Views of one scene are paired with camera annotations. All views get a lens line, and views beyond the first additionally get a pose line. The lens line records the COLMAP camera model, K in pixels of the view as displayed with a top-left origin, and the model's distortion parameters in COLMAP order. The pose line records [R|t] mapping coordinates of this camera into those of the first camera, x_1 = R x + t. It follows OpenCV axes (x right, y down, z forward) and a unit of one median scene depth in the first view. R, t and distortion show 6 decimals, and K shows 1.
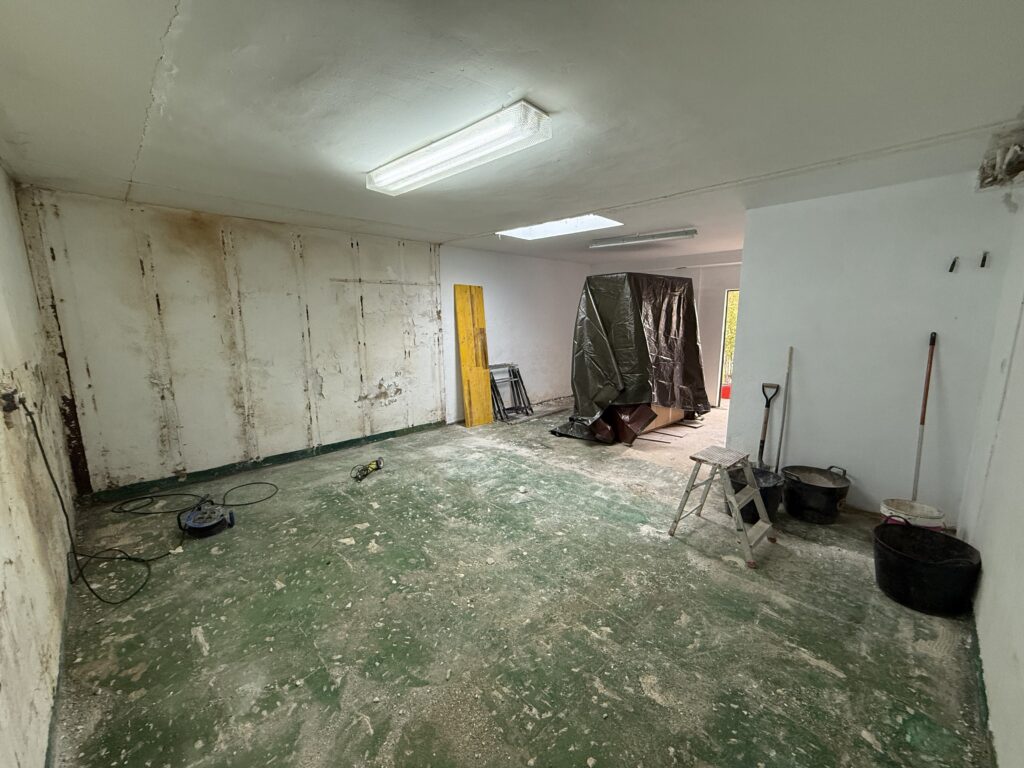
lens RADIAL K [[401.9, 0, 510.4], [0, 401.9, 383.6], [0, 0, 1]] dist [-0.000269, 0.000136]
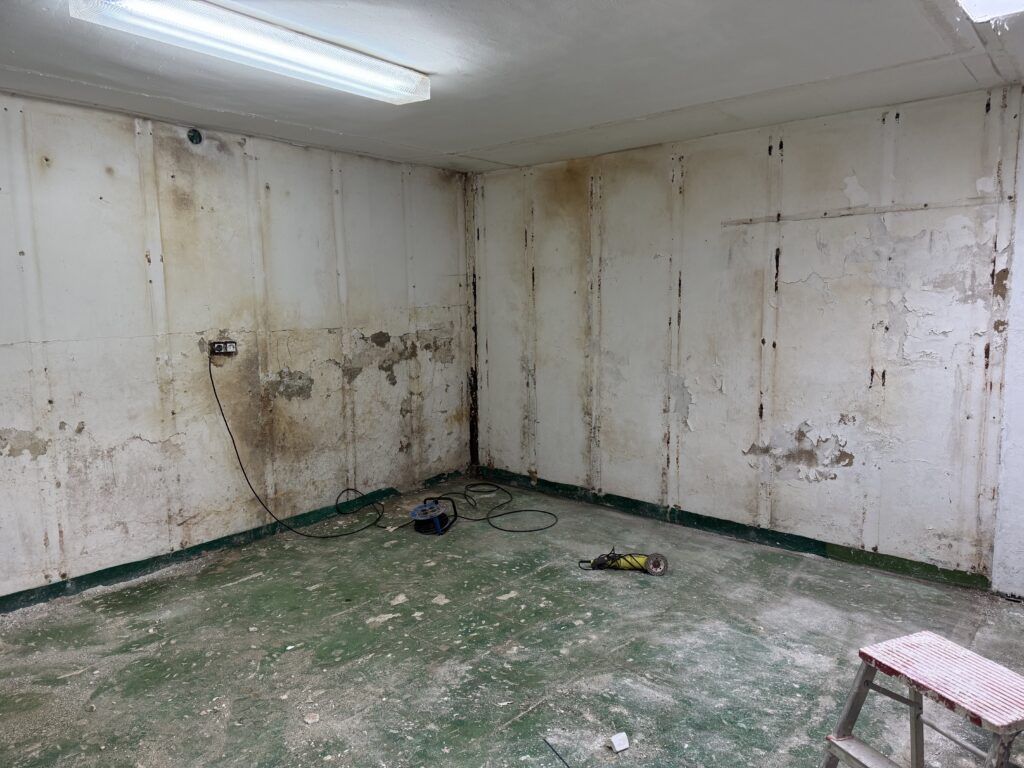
lens RADIAL K [[716.0, 0, 528.3], [0, 716.0, 396.0], [0, 0, 1]] dist [0.041776, -0.044234]
pose [[0.089176, 0.137778, -0.986441, 0.610653], [-0.159680, 0.979554, 0.122381, -0.118116], [0.983133, 0.146602, 0.109353, 0.746362]]
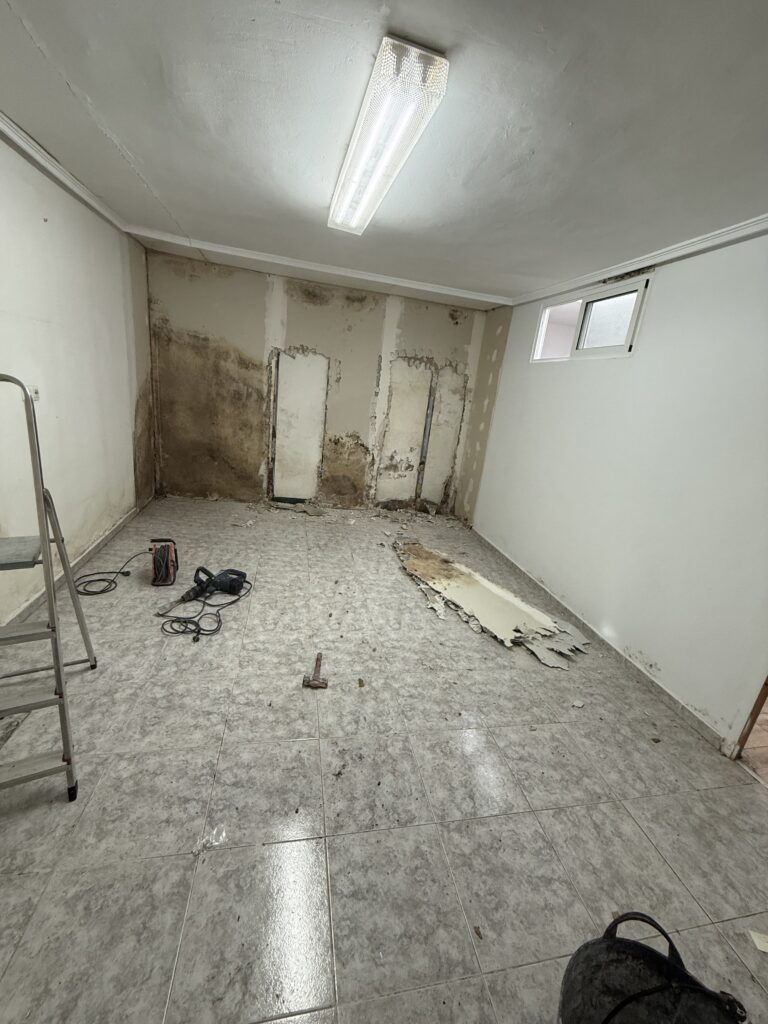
lens RADIAL K [[401.9, 0, 384.3], [0, 401.9, 515.1], [0, 0, 1]] dist [-0.000269, 0.000136]
pose [[0.829687, 0.260739, -0.493593, 0.243650], [-0.210265, 0.965061, 0.156354, -0.011531], [0.517115, -0.025939, 0.855523, 0.167486]]
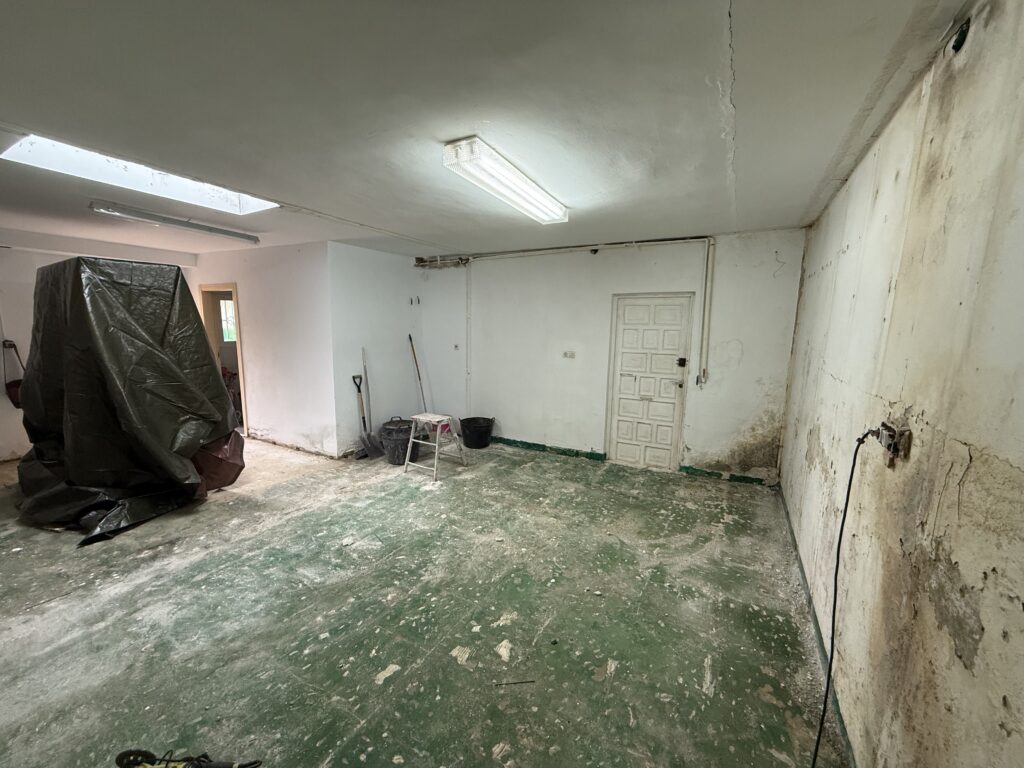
lens RADIAL K [[401.9, 0, 505.9], [0, 401.9, 384.3], [0, 0, 1]] dist [-0.000269, 0.000136]
pose [[-0.260022, -0.140743, 0.955290, -0.728351], [0.151499, 0.971121, 0.184313, -0.133425], [-0.953644, 0.192651, -0.231191, 0.773034]]
